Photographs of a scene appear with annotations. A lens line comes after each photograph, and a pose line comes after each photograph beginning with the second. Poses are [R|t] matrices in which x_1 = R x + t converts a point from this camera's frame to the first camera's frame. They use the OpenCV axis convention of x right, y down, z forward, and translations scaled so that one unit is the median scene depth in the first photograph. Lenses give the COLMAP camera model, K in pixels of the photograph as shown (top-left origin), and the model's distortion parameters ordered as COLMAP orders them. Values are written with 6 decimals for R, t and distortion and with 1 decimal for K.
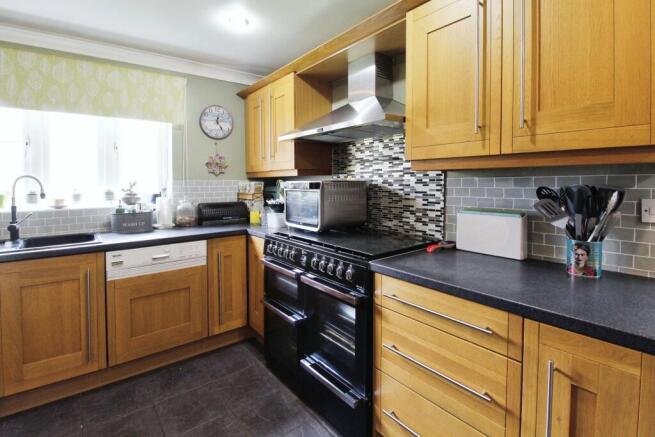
lens RADIAL K [[315.6, 0, 327.4], [0, 315.6, 190.6], [0, 0, 1]] dist [-0.014360, -0.000355]
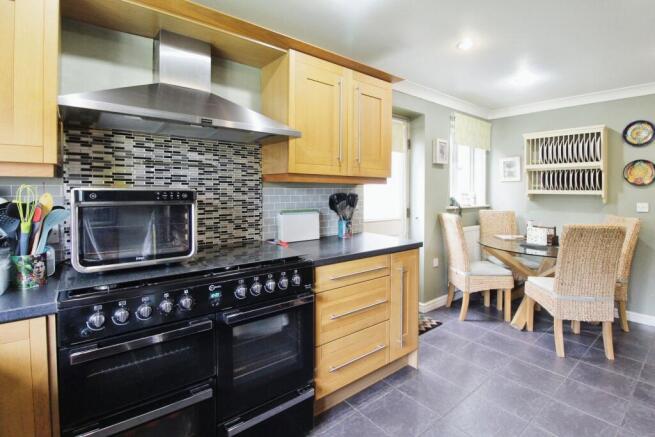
lens RADIAL K [[315.1, 0, 328.3], [0, 315.1, 196.7], [0, 0, 1]] dist [0.001014, -0.007778]
pose [[-0.017613, -0.012083, 0.999772, -0.635155], [0.023020, 0.999657, 0.012487, -0.011862], [-0.999580, 0.023234, -0.017329, 0.595890]]
